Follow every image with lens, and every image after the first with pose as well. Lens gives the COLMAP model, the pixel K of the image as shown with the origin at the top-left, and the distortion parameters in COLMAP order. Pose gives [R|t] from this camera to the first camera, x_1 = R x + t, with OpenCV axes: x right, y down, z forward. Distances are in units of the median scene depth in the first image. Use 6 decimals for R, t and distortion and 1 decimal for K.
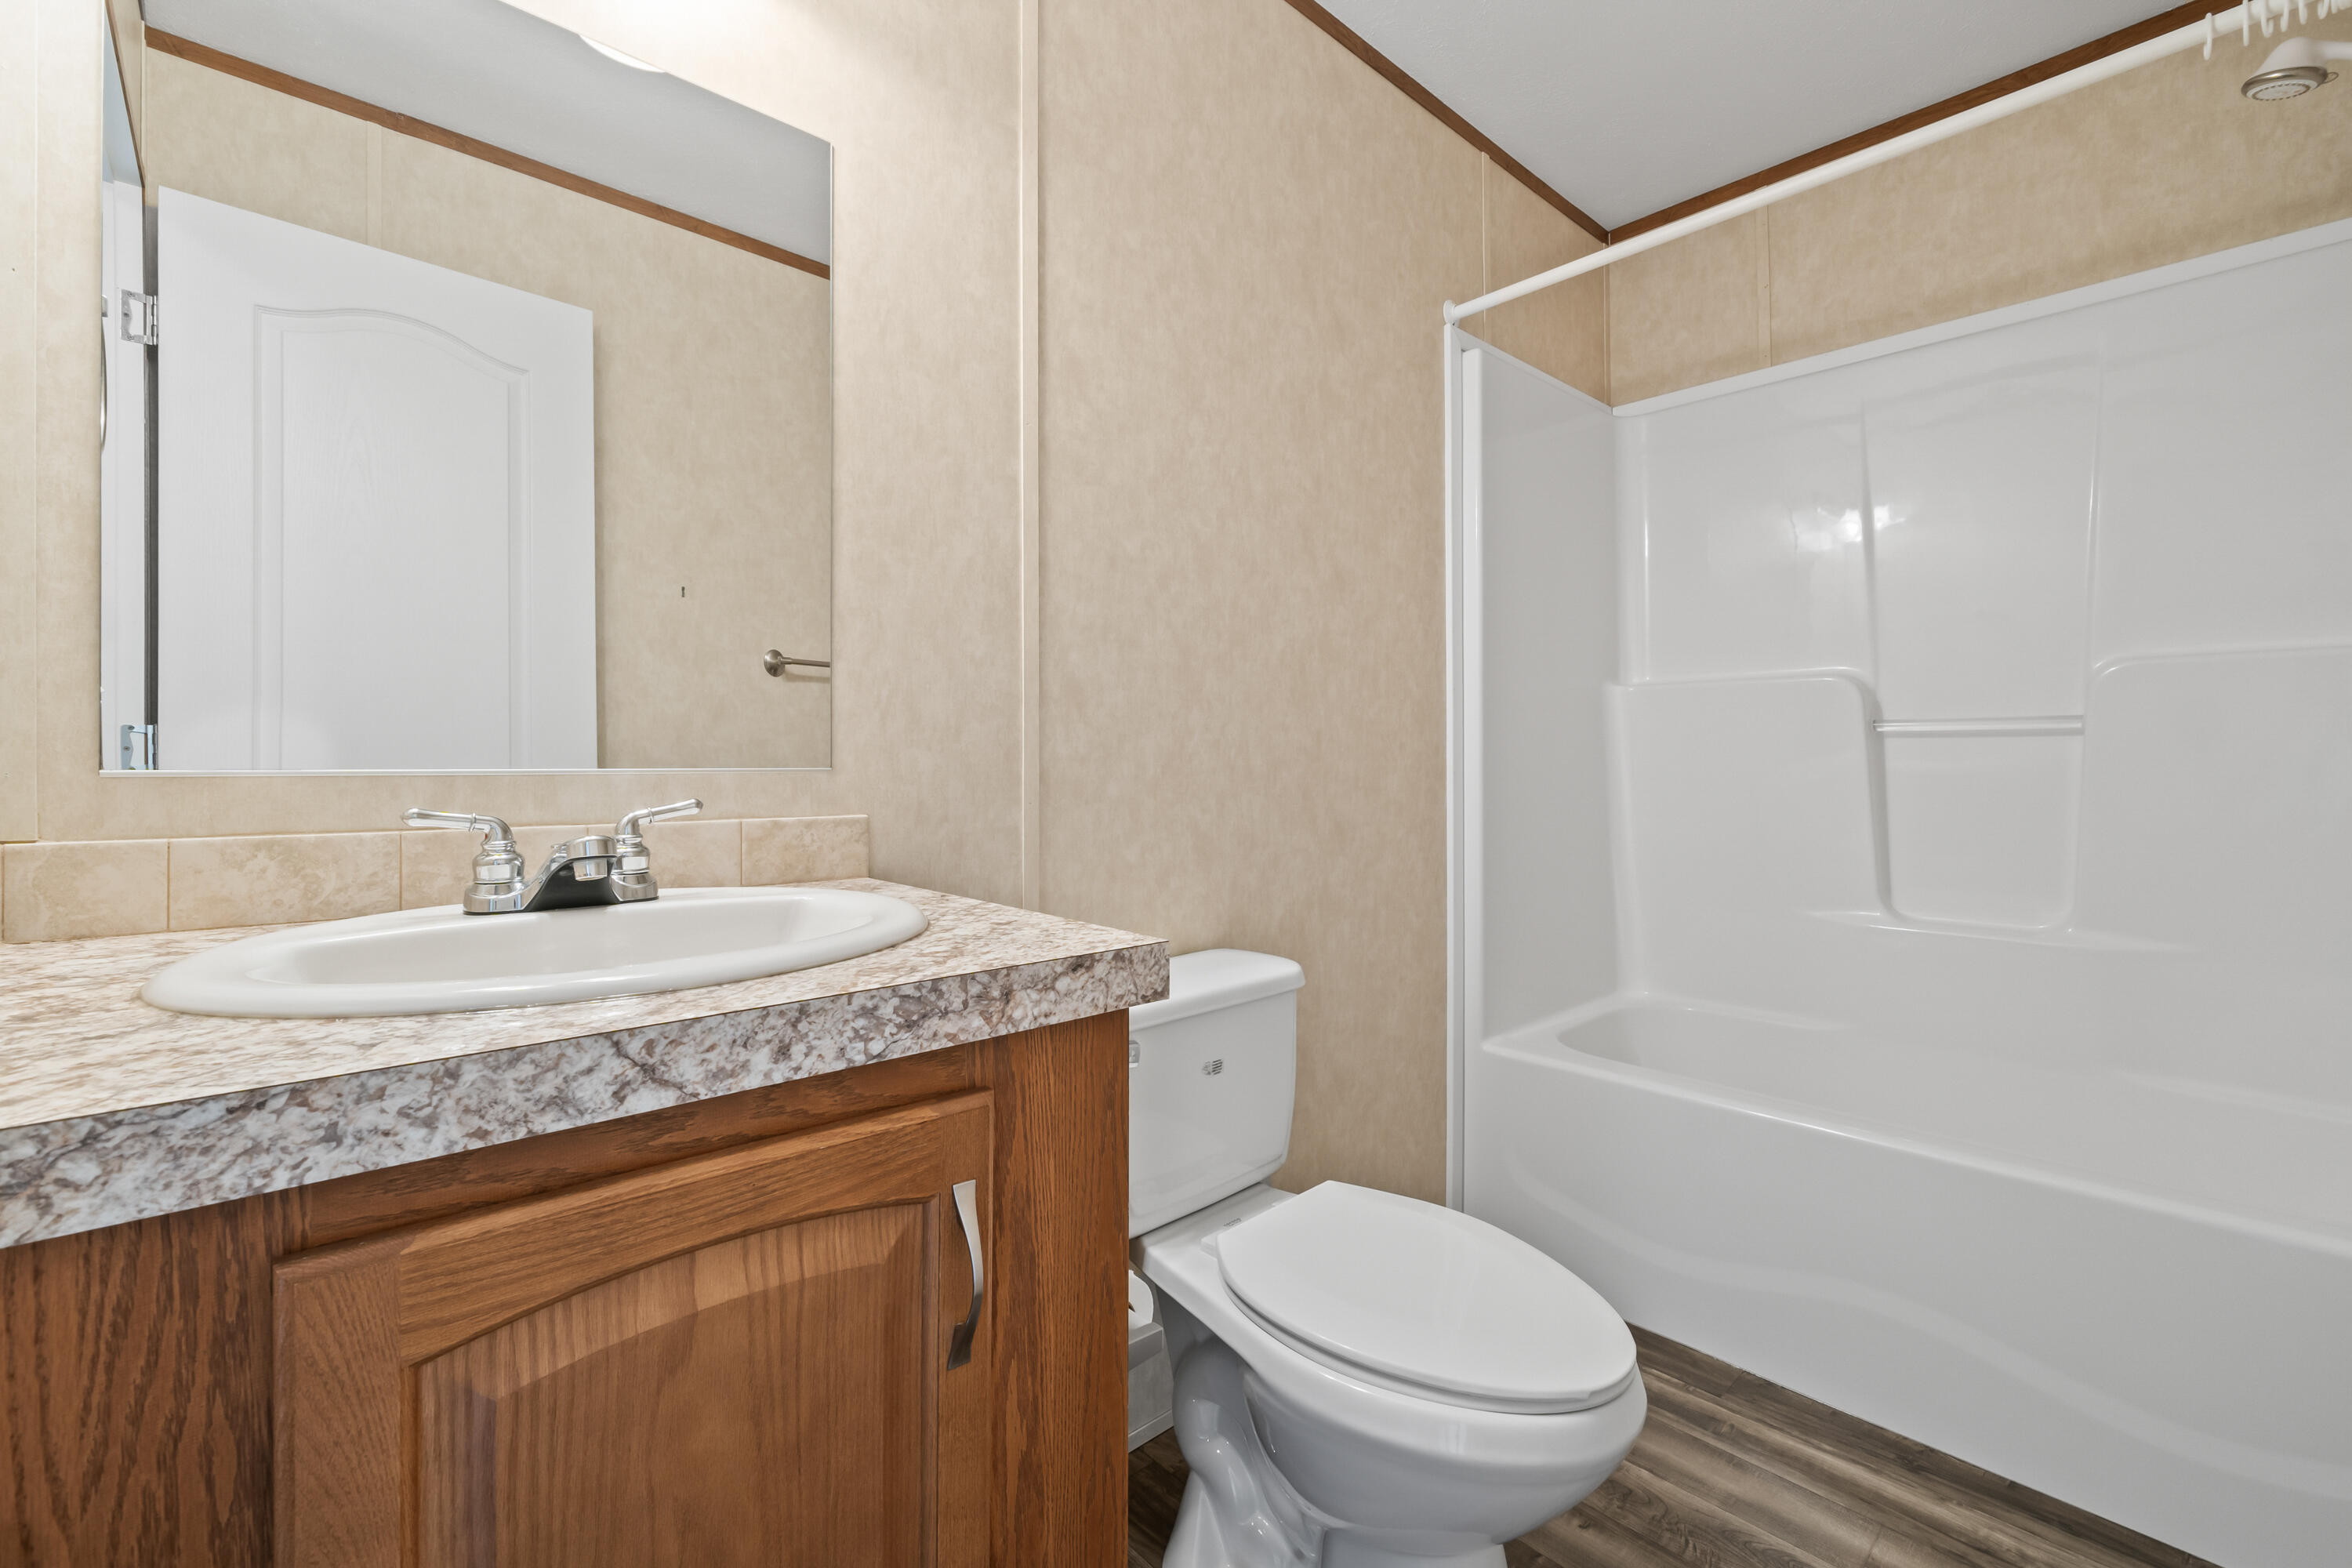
lens RADIAL K [[982.8, 0, 1198.3], [0, 982.8, 750.0], [0, 0, 1]] dist [-0.007553, 0.000444]
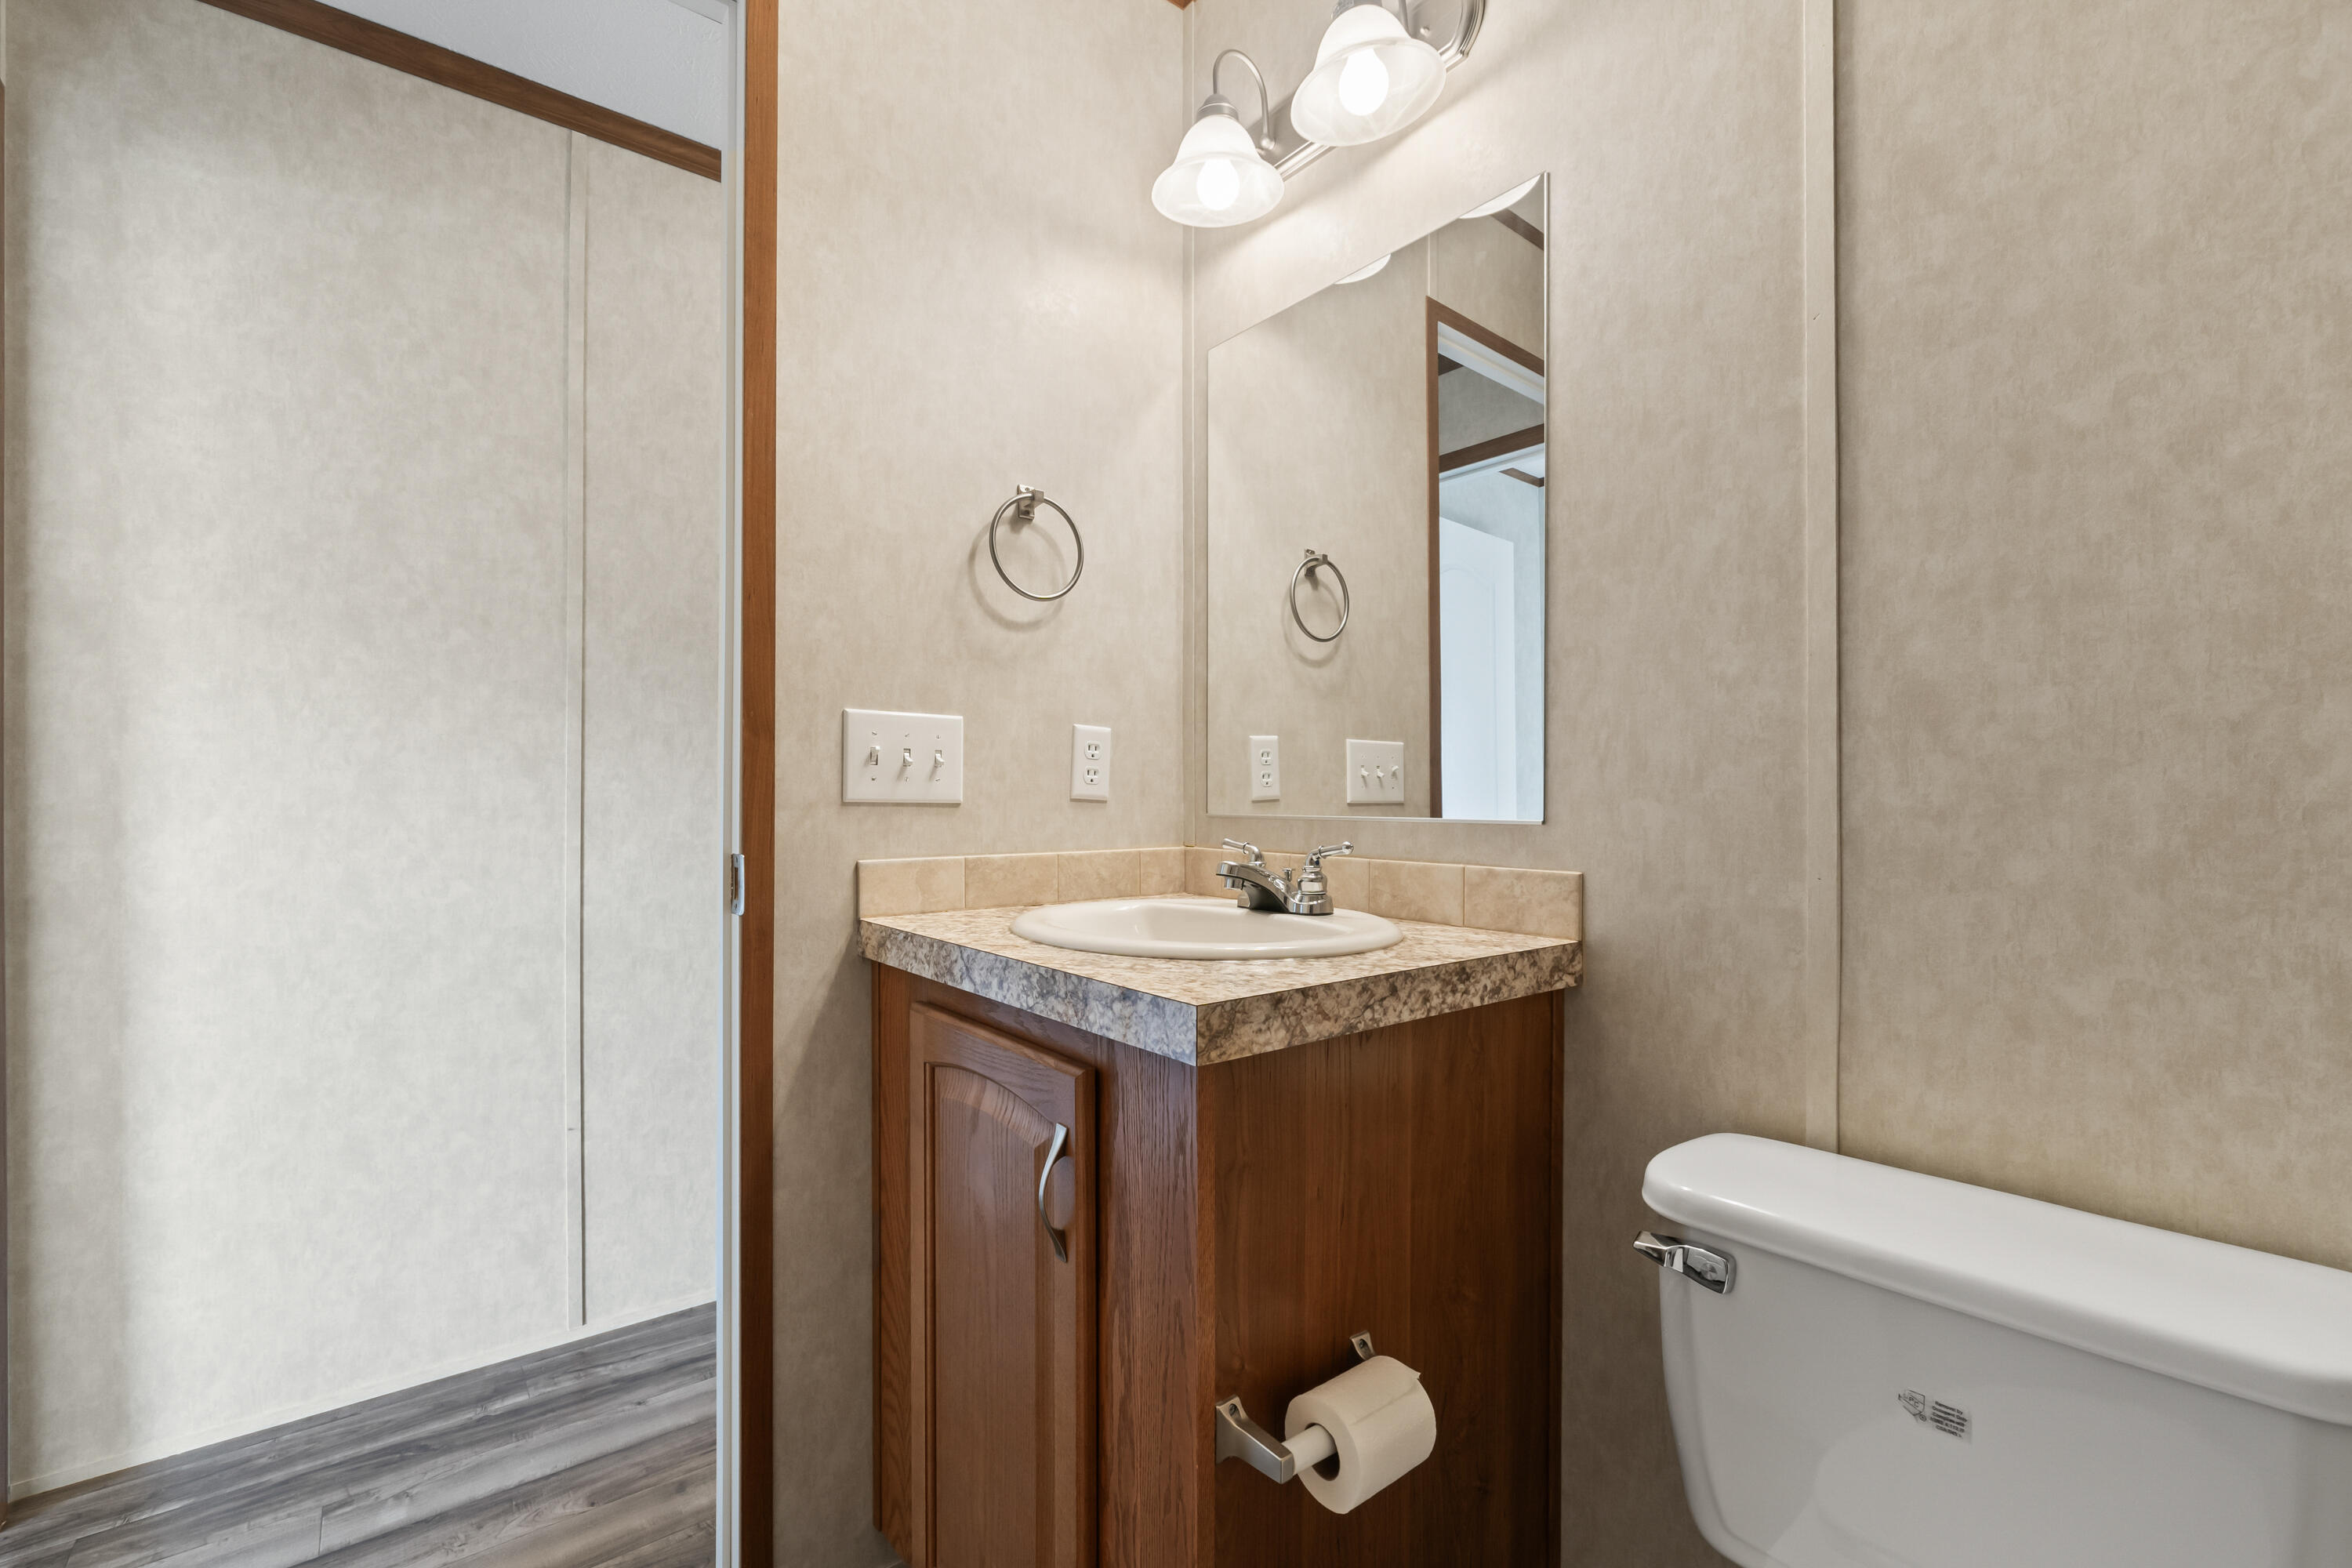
lens RADIAL K [[982.8, 0, 1155.9], [0, 982.8, 796.8], [0, 0, 1]] dist [-0.007553, 0.000444]
pose [[-0.076411, -0.005425, -0.997062, 1.016345], [0.006995, 0.999958, -0.005977, -0.002521], [0.997052, -0.007432, -0.076370, 1.142018]]
